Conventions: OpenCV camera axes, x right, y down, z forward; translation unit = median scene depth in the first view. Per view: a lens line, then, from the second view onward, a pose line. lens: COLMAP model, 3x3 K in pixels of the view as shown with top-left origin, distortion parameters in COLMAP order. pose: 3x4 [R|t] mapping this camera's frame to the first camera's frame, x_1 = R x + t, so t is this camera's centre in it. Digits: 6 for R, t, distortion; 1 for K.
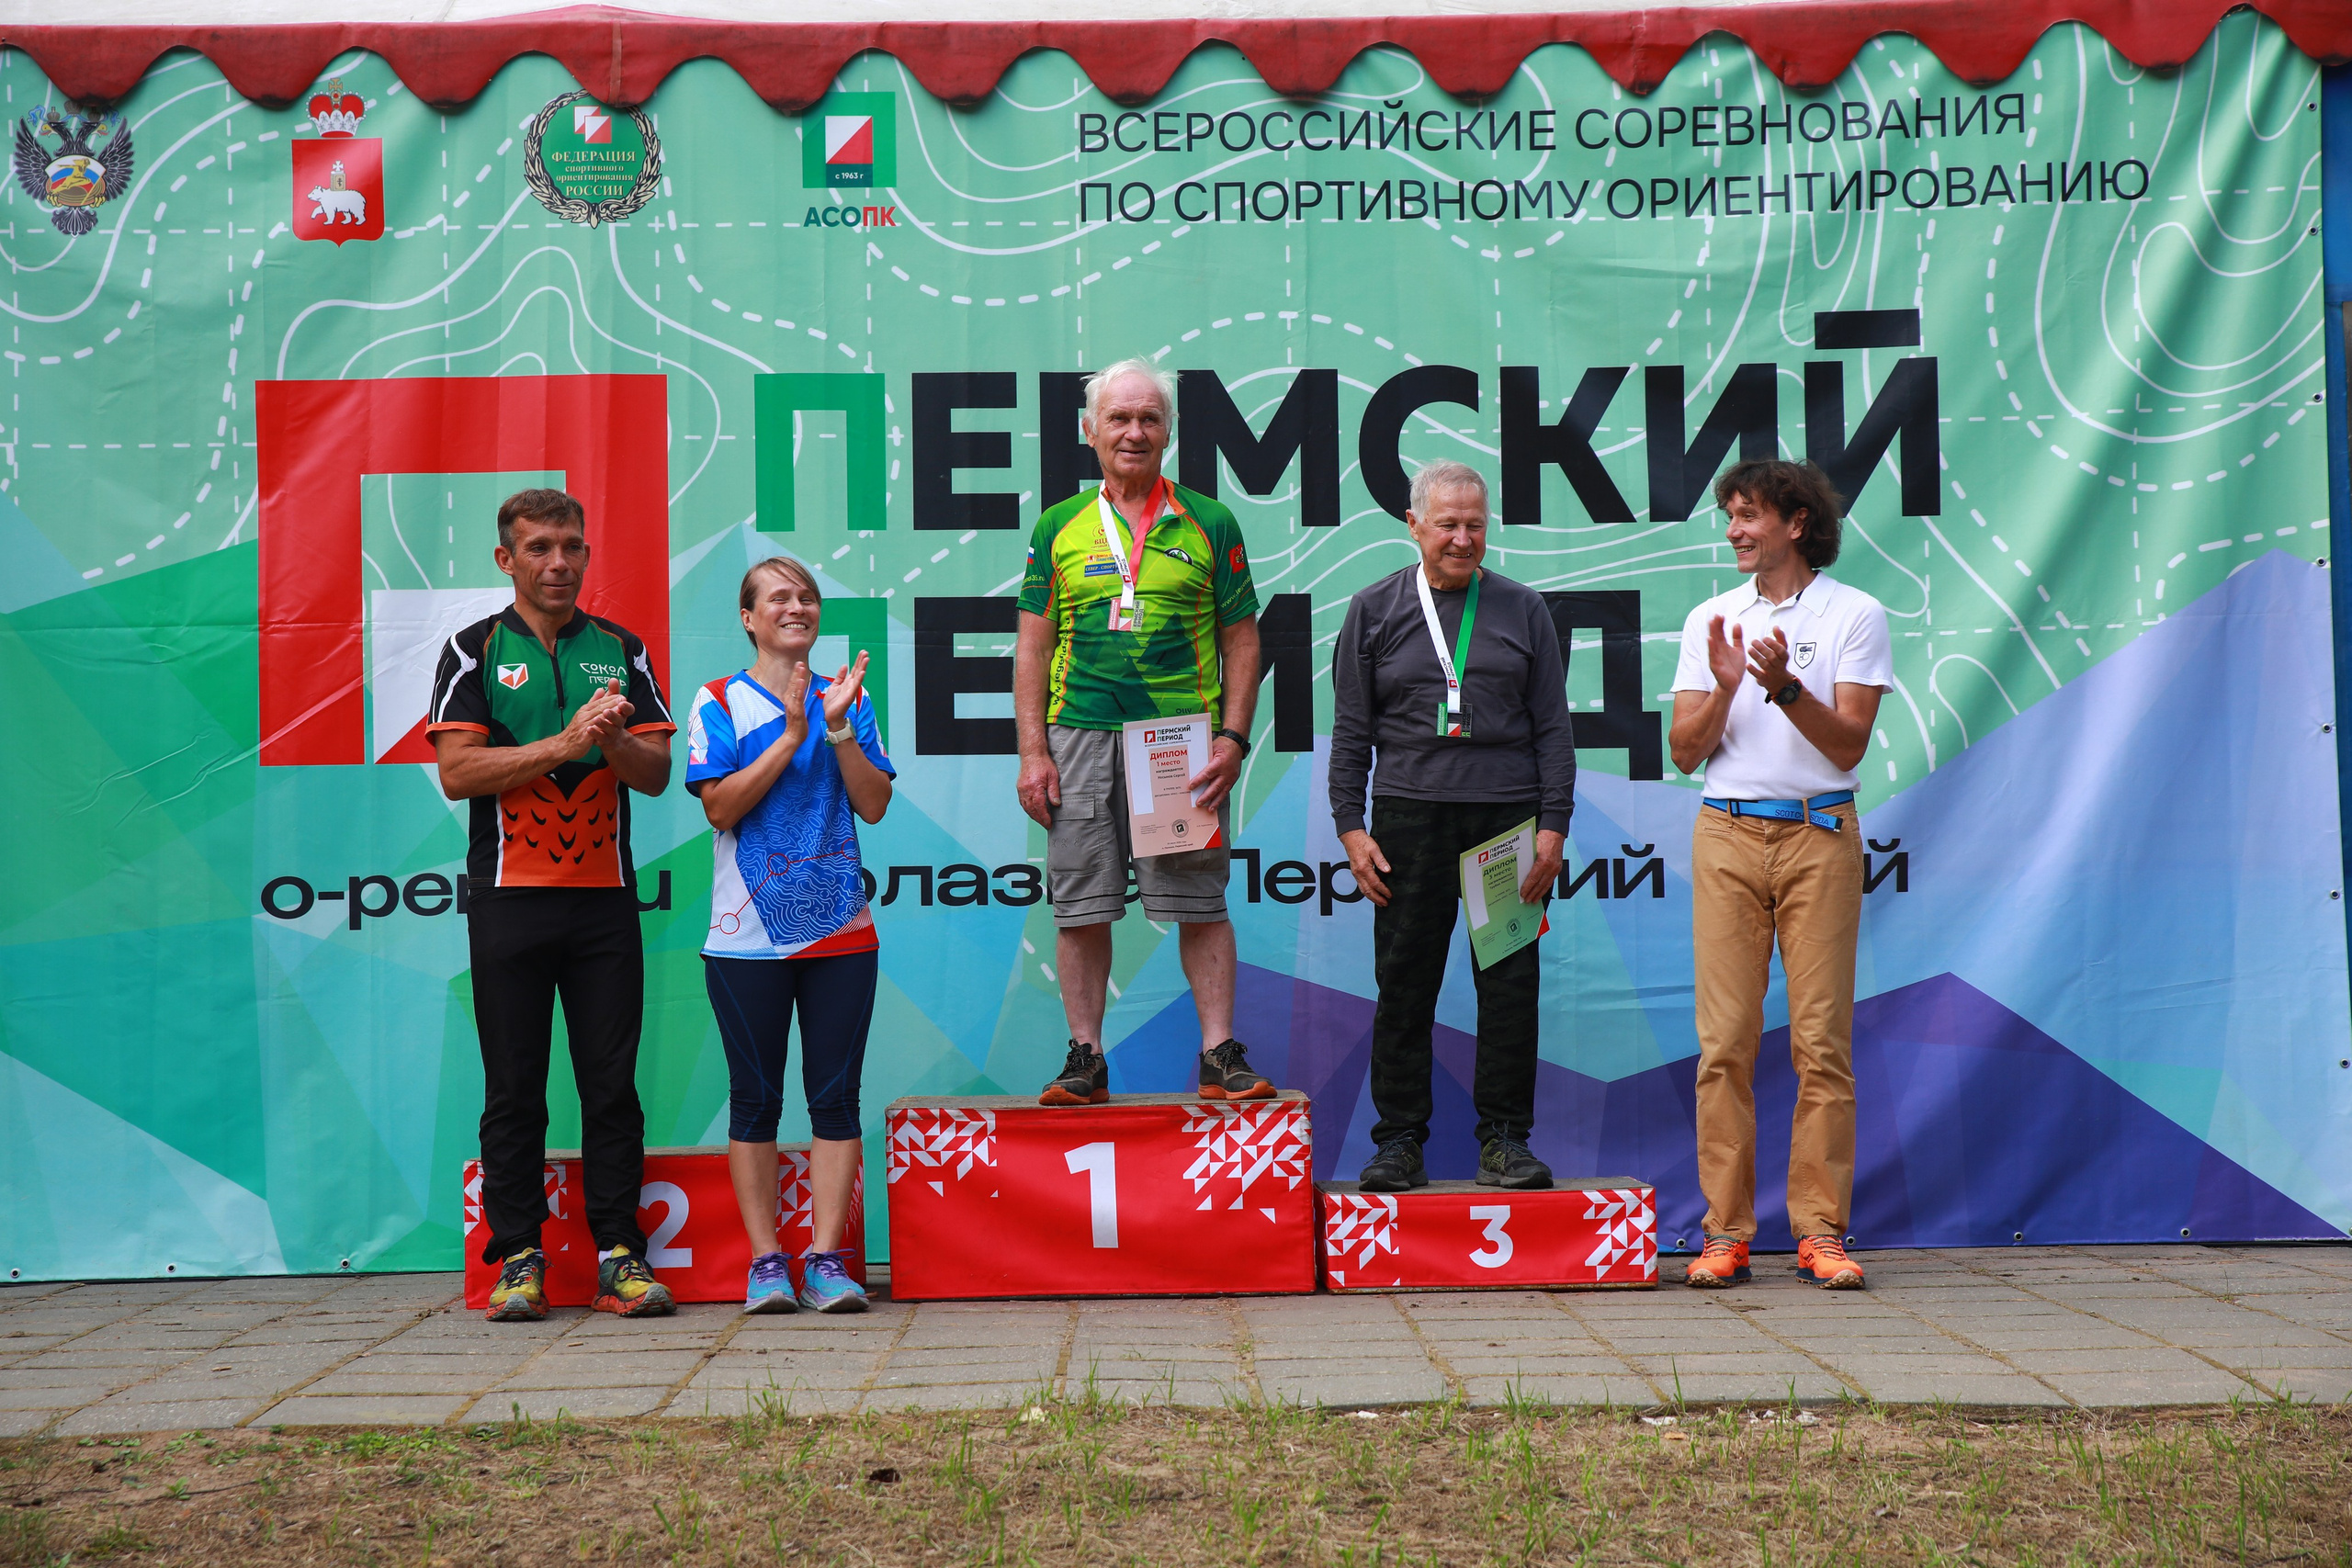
lens RADIAL K [[4369.8, 0, 1177.9], [0, 4369.8, 799.5], [0, 0, 1]] dist [0.248190, -0.024114]
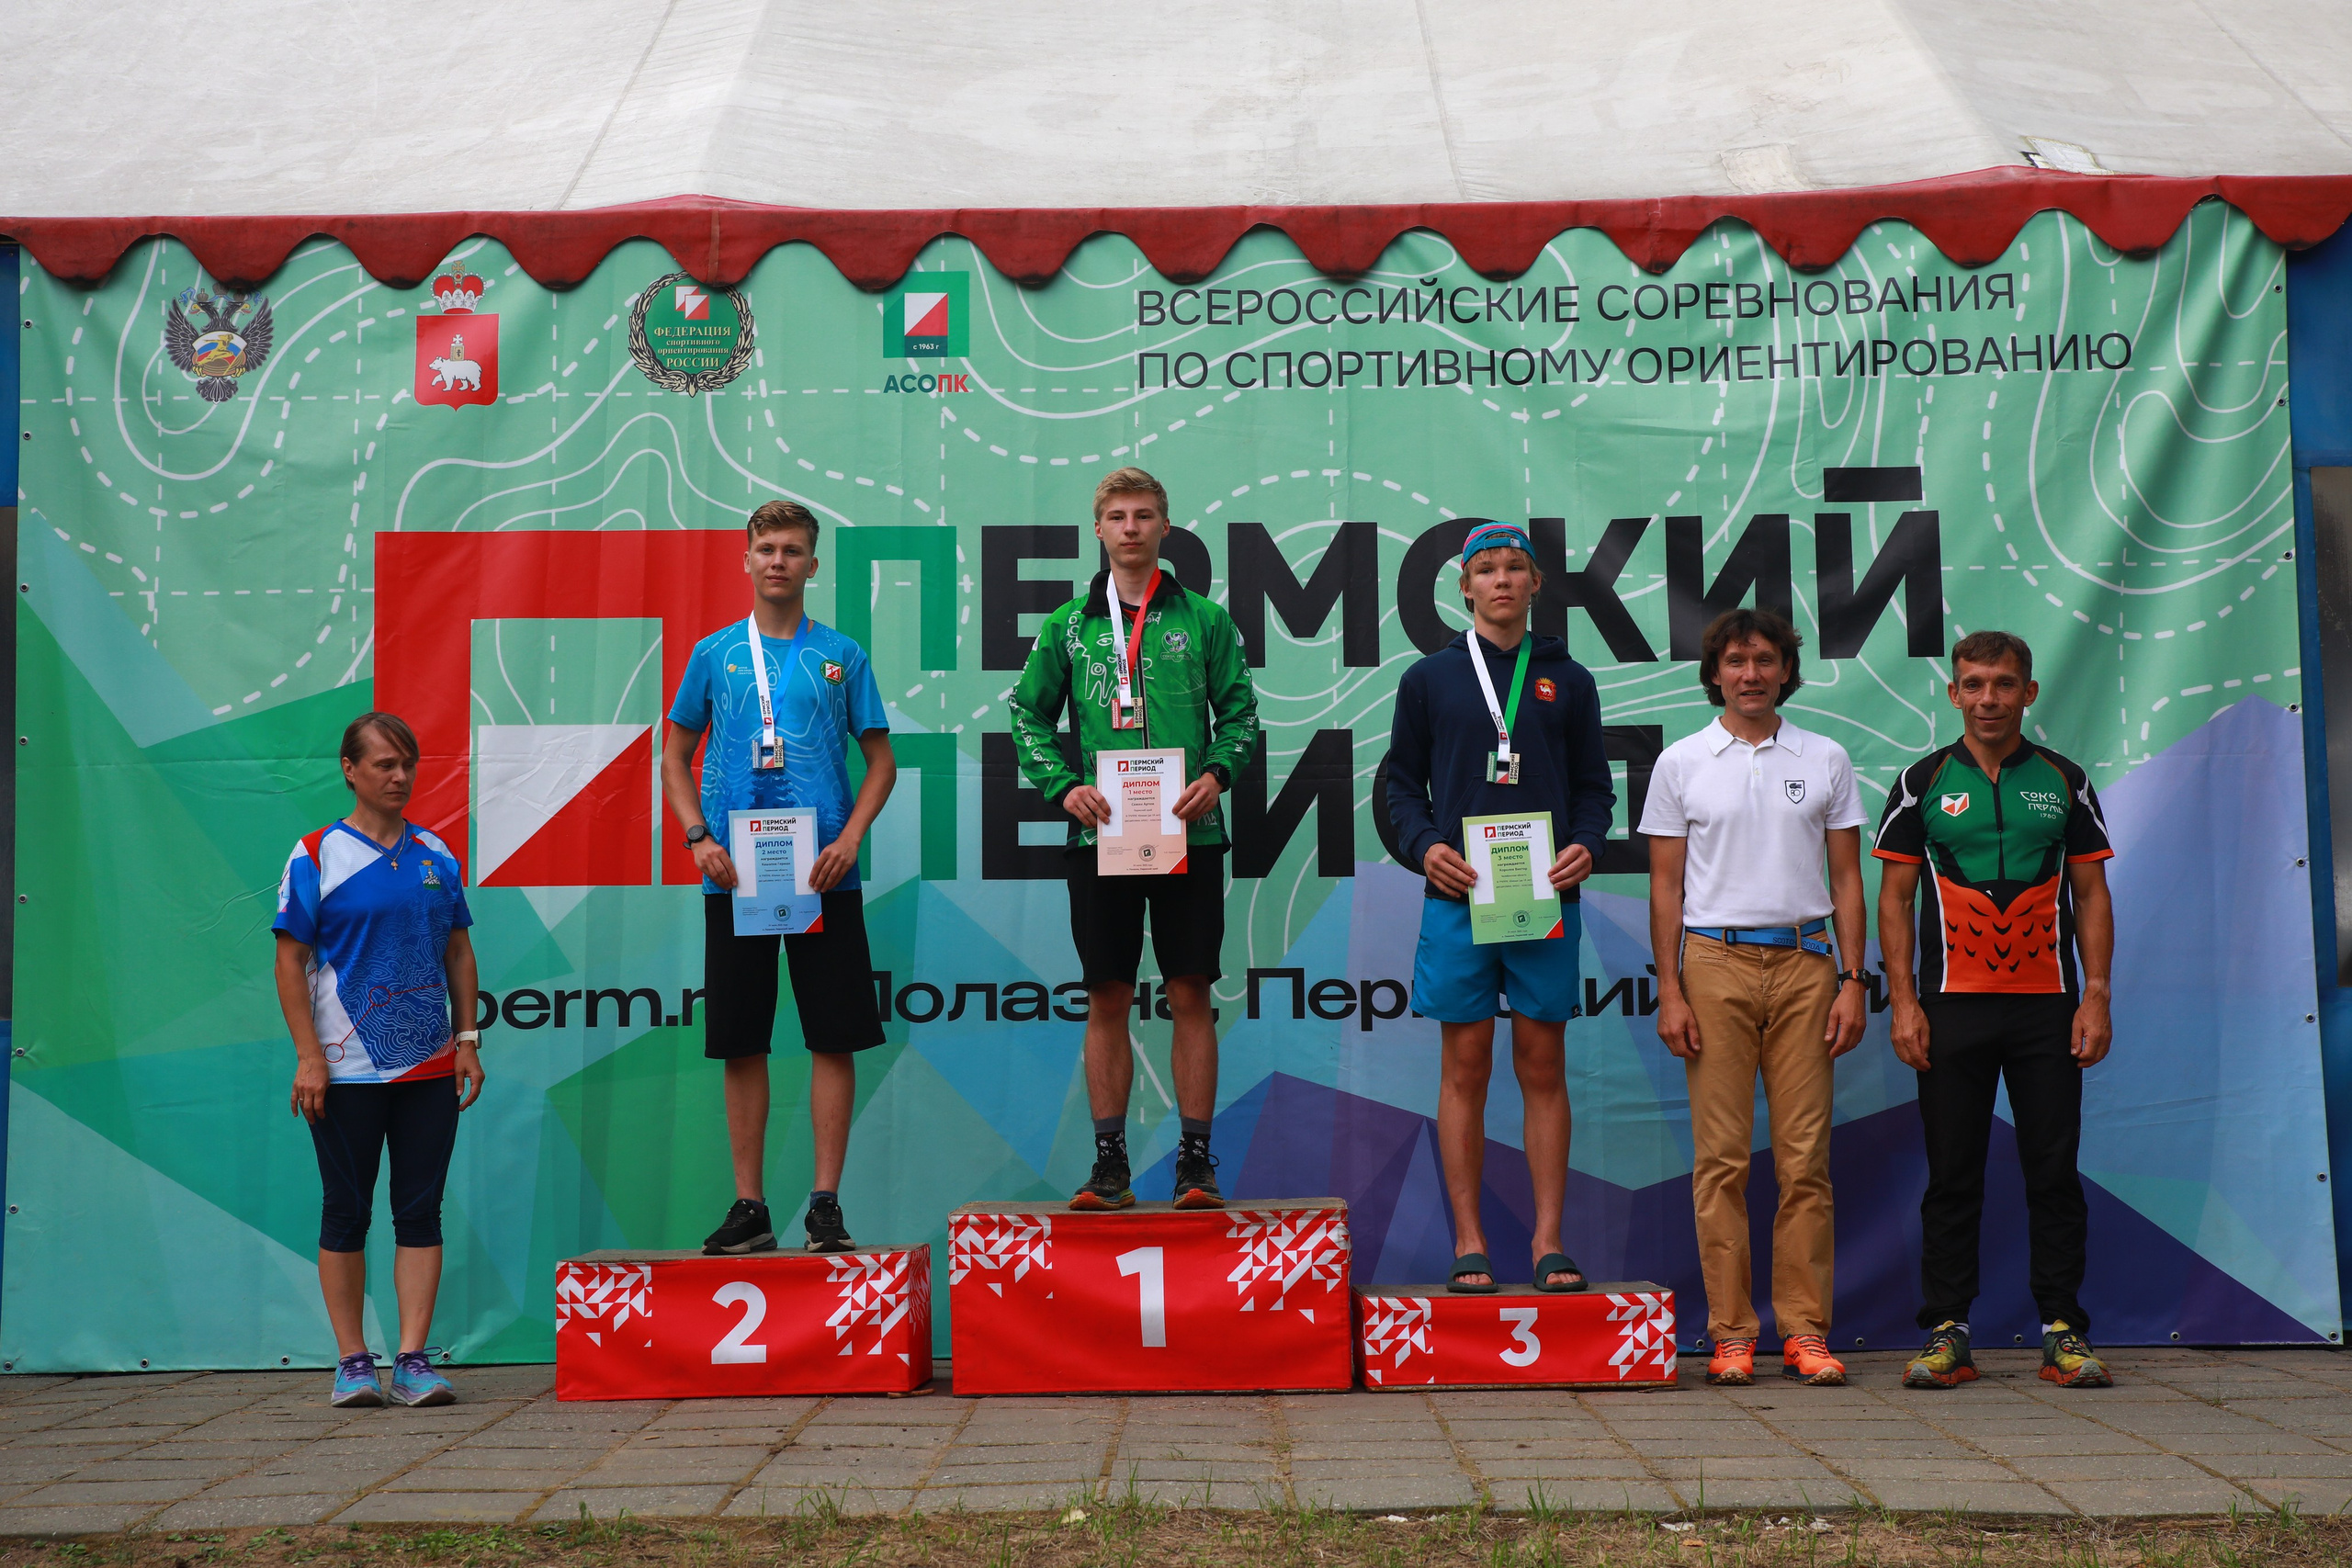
lens RADIAL K [[2838.9, 0, 1188.2], [0, 2838.9, 853.9], [0, 0, 1]] dist [0.107366, 0.022443]
pose [[0.999890, 0.002623, -0.014573, 0.000494], [-0.003374, 0.998653, -0.051781, 0.019276], [0.014418, 0.051825, 0.998552, 0.306103]]
